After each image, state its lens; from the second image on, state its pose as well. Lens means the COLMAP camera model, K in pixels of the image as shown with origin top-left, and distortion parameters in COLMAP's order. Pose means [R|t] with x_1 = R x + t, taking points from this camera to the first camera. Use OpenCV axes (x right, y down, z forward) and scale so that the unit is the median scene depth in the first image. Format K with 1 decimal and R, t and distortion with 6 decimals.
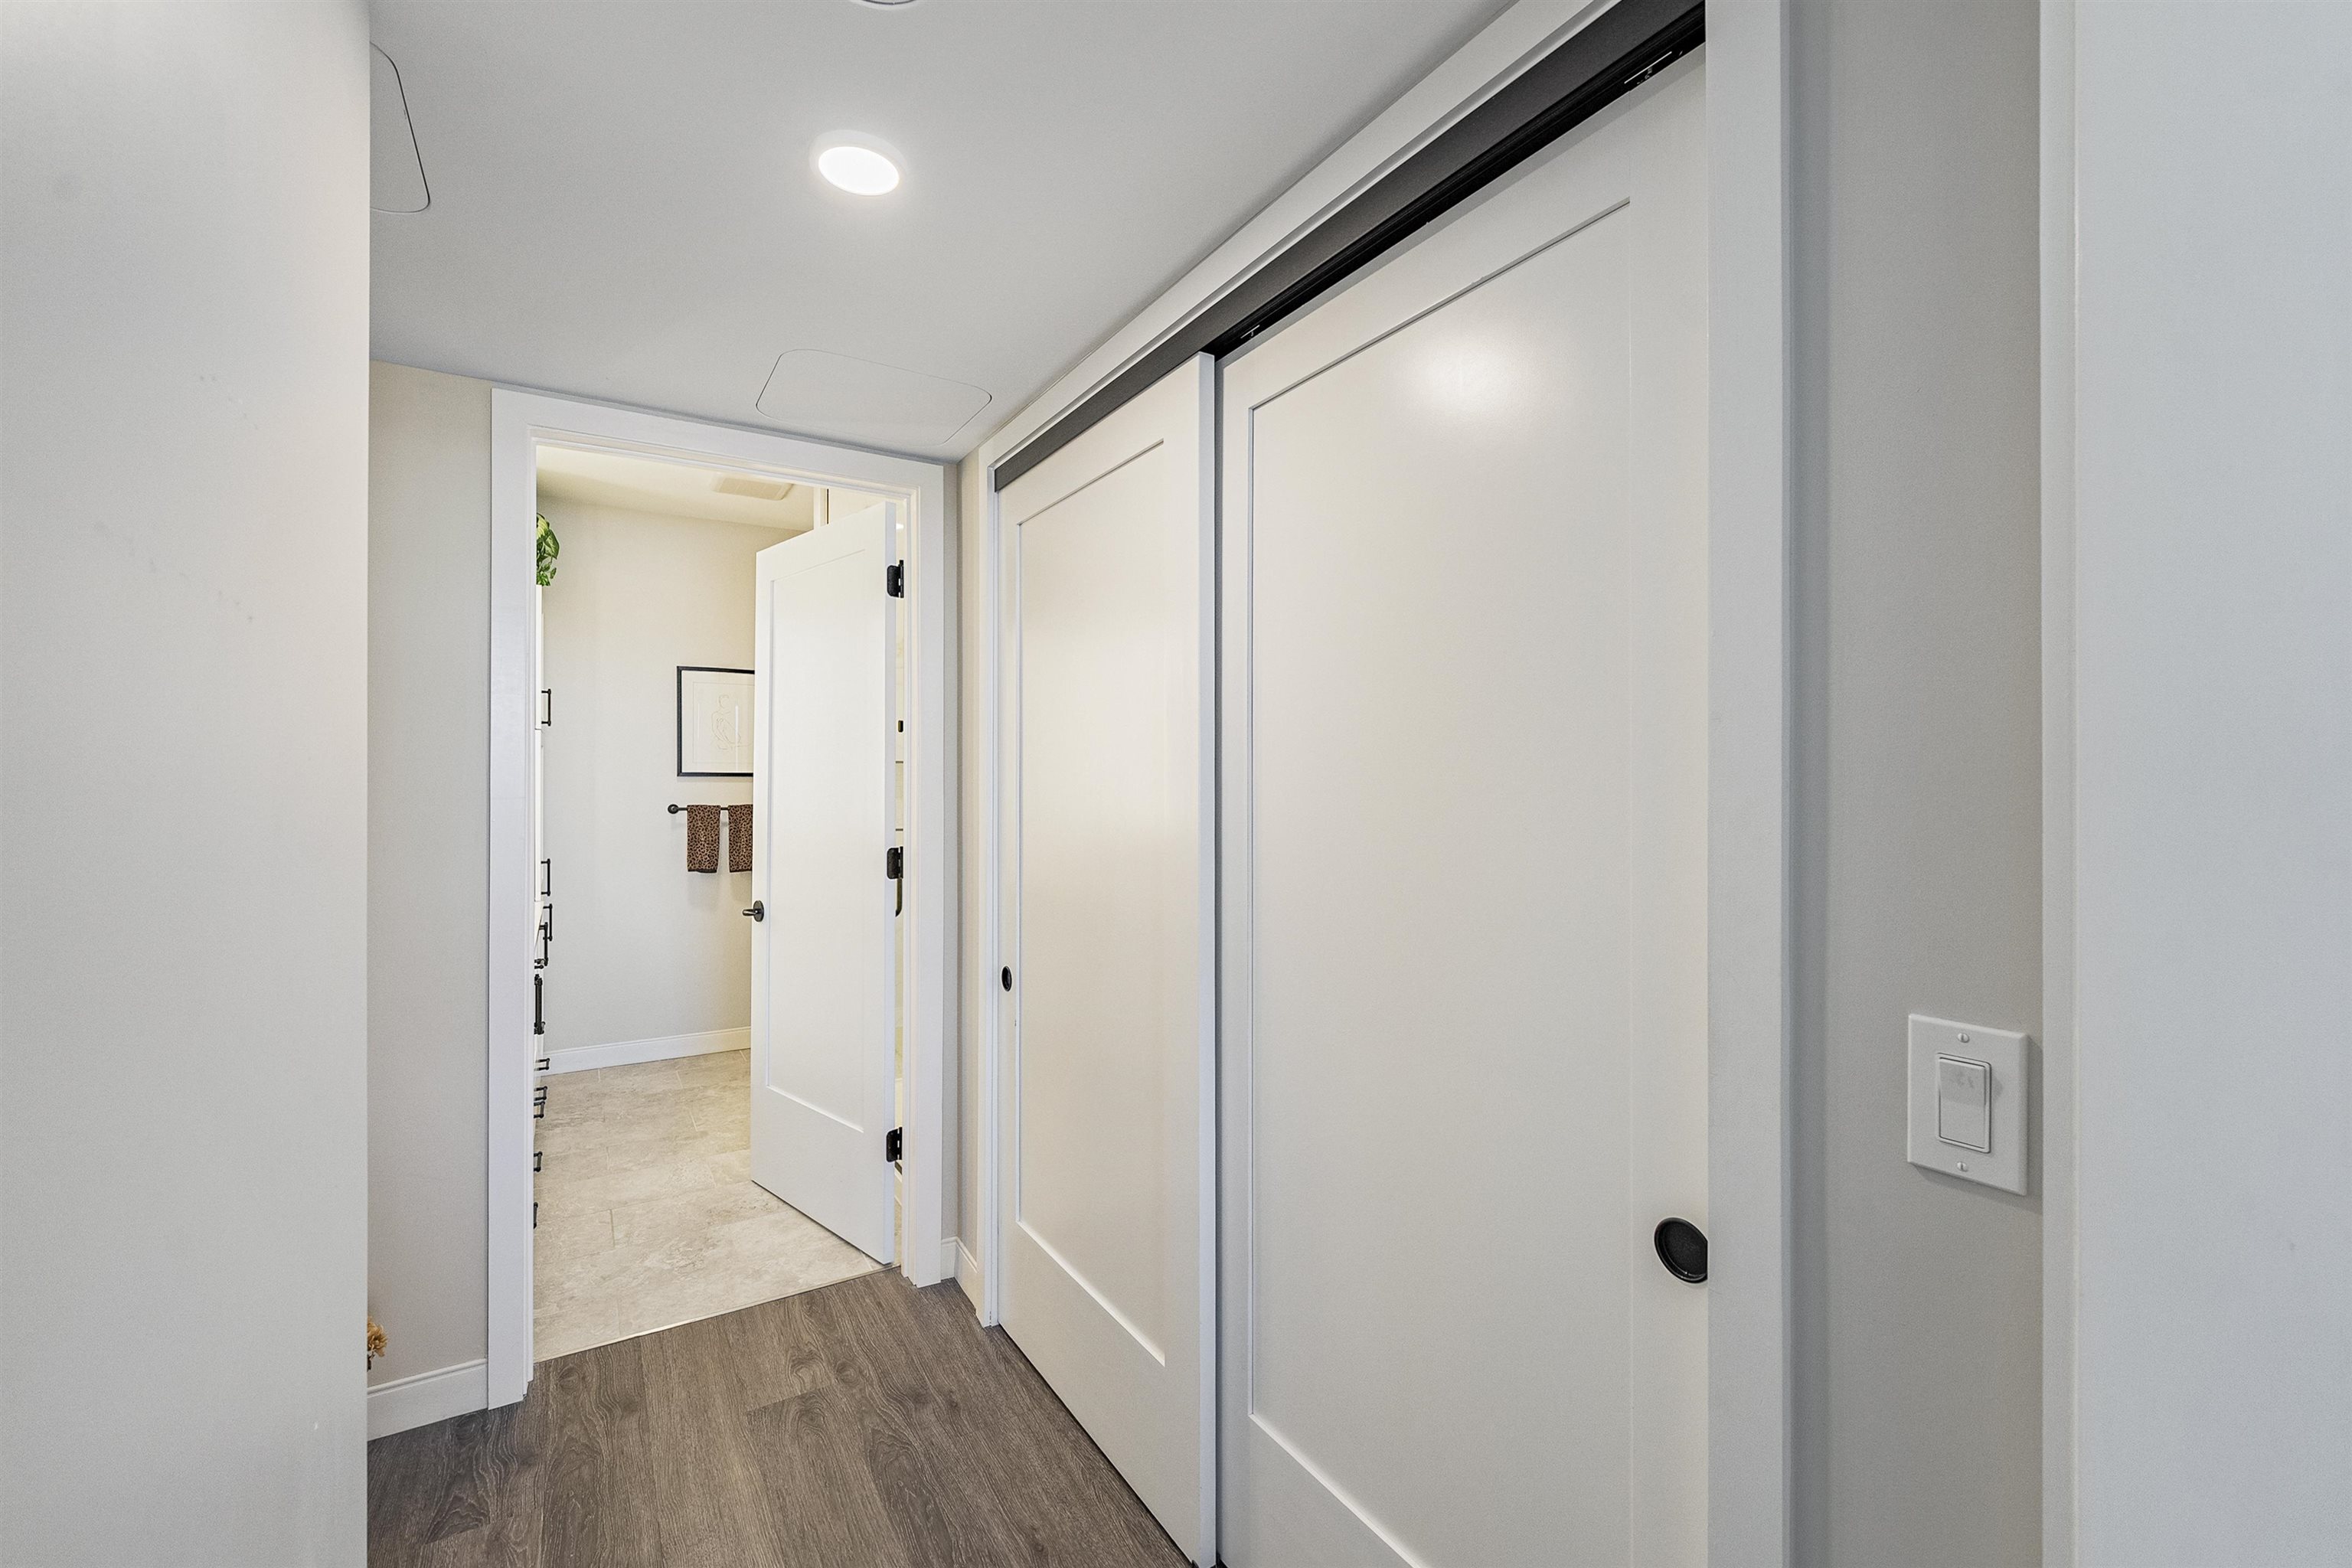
lens RADIAL K [[966.2, 0, 1184.2], [0, 966.2, 789.8], [0, 0, 1]] dist [0.002336, 0.000034]
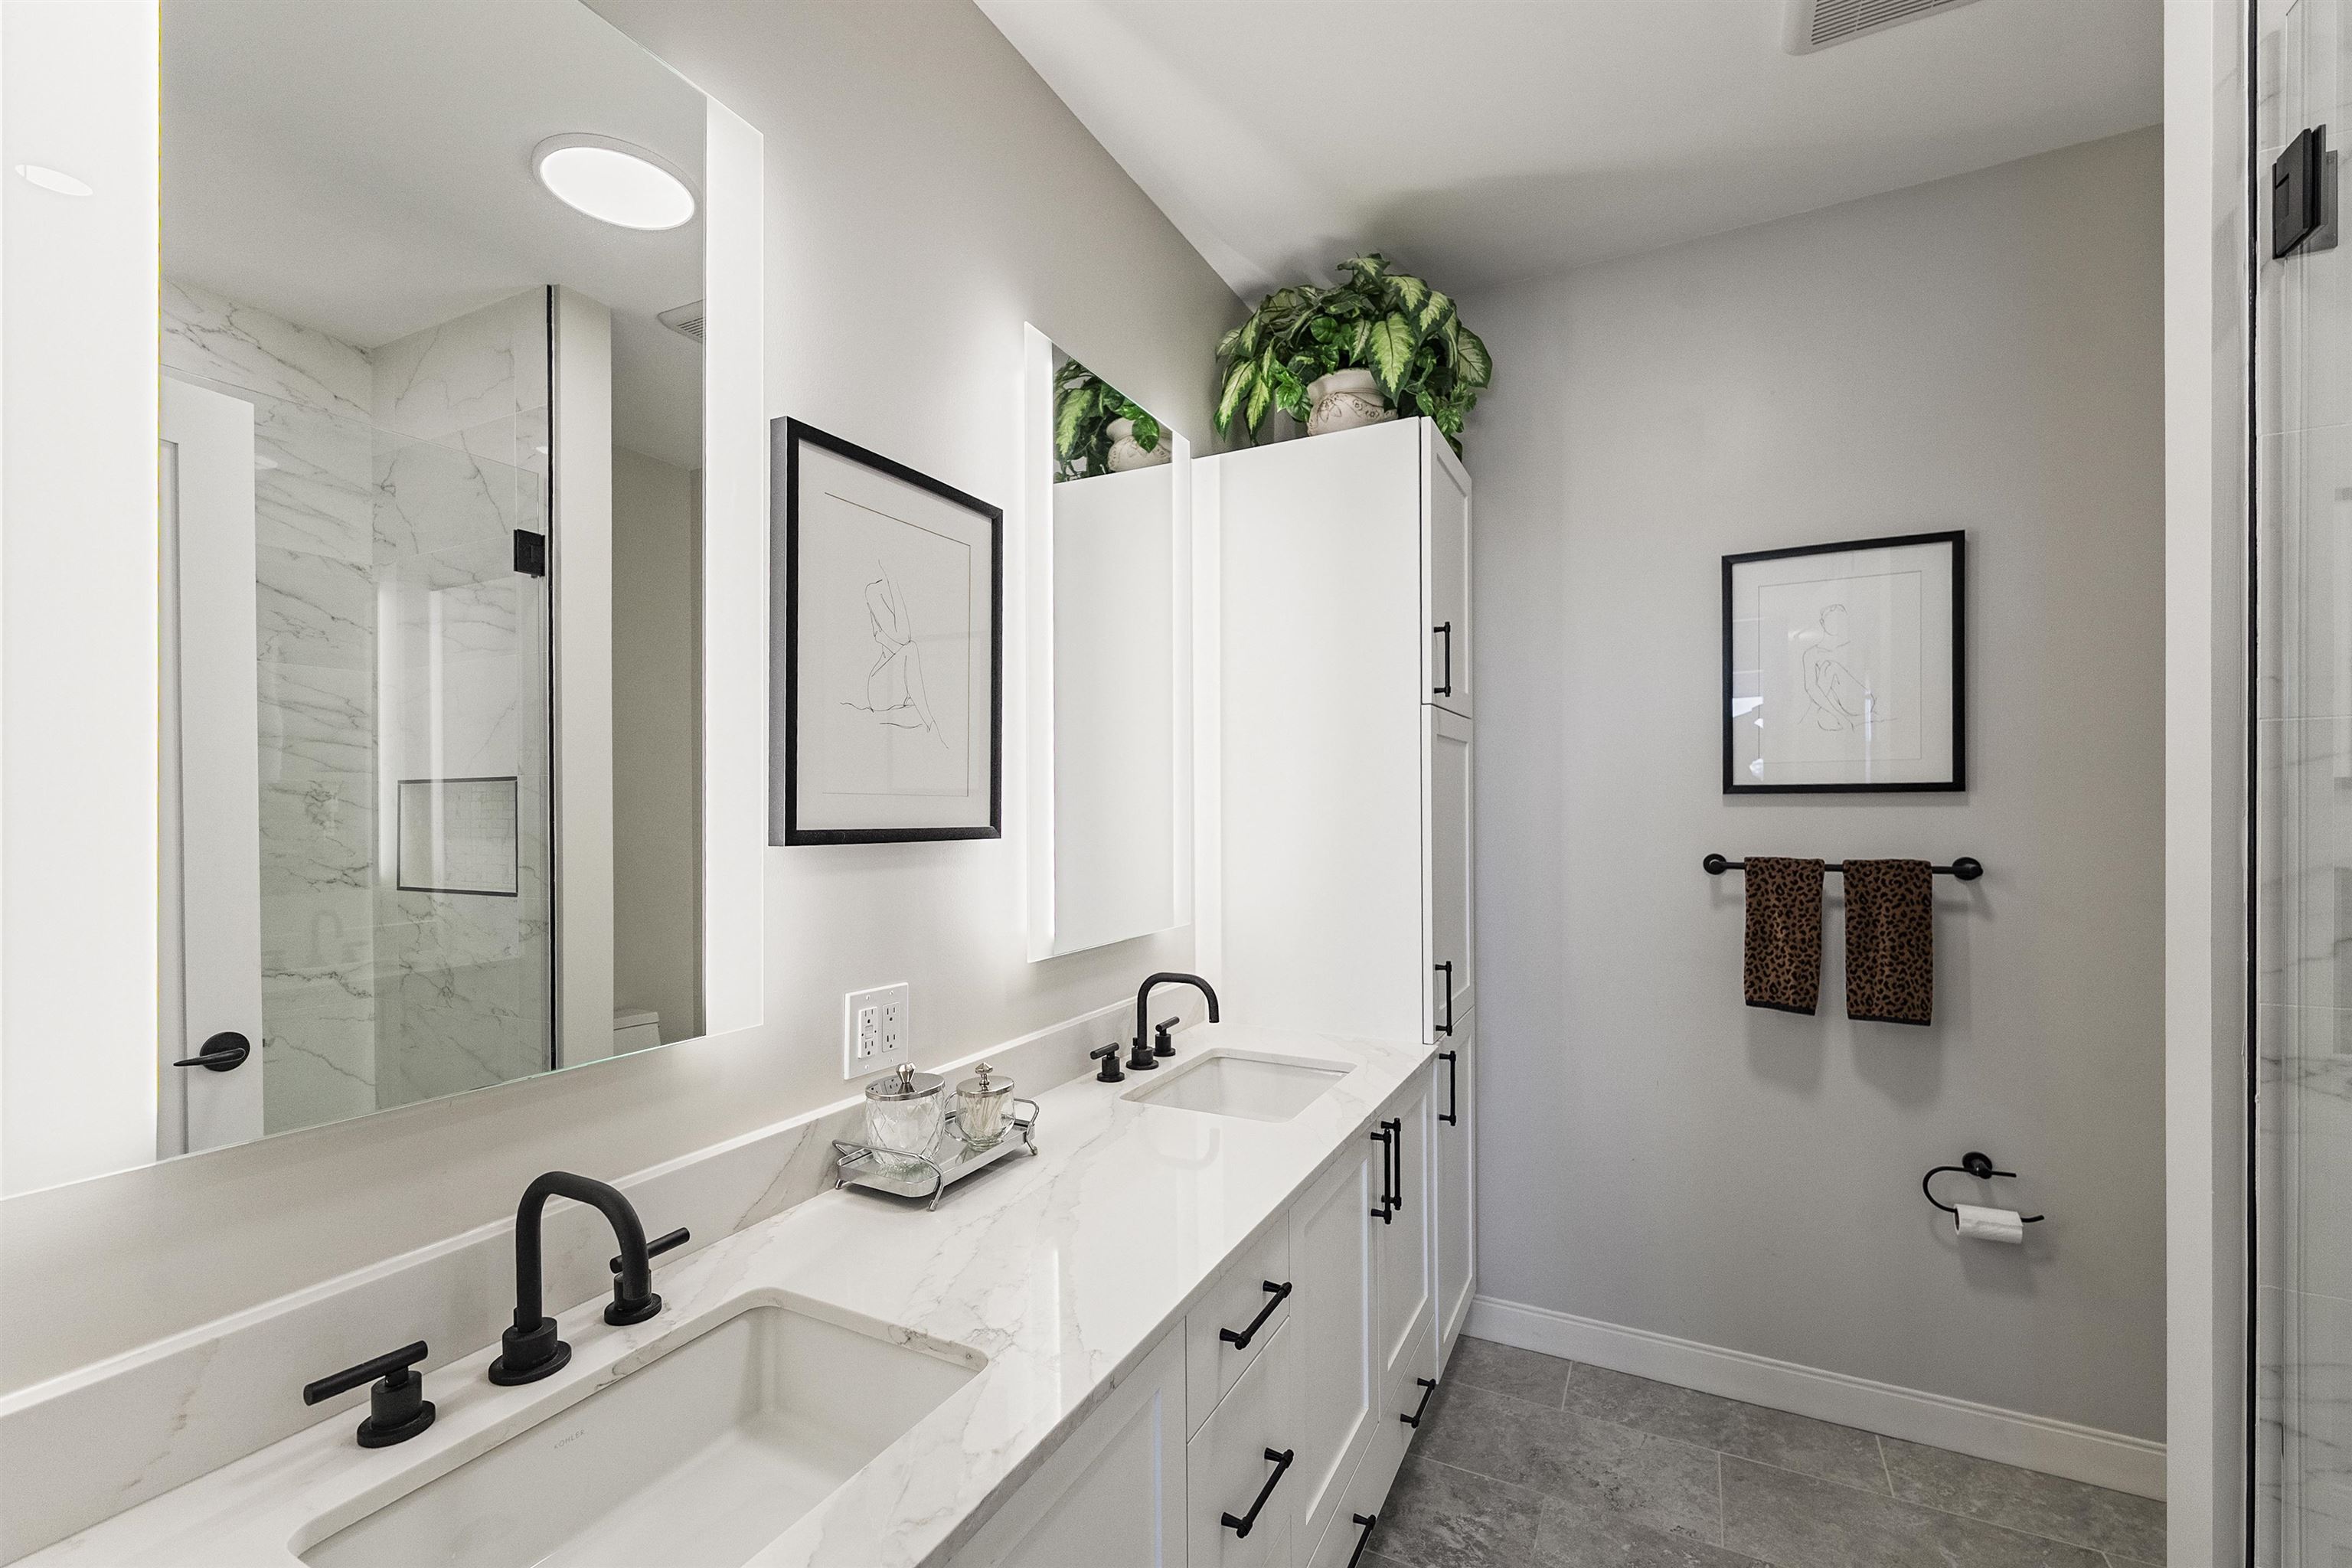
lens RADIAL K [[966.2, 0, 1184.2], [0, 966.2, 789.8], [0, 0, 1]] dist [0.002336, 0.000034]
pose [[0.497887, -0.006161, -0.867220, -0.250581], [-0.004161, 0.999946, -0.009493, -0.010592], [0.867232, 0.008335, 0.497835, 0.544171]]
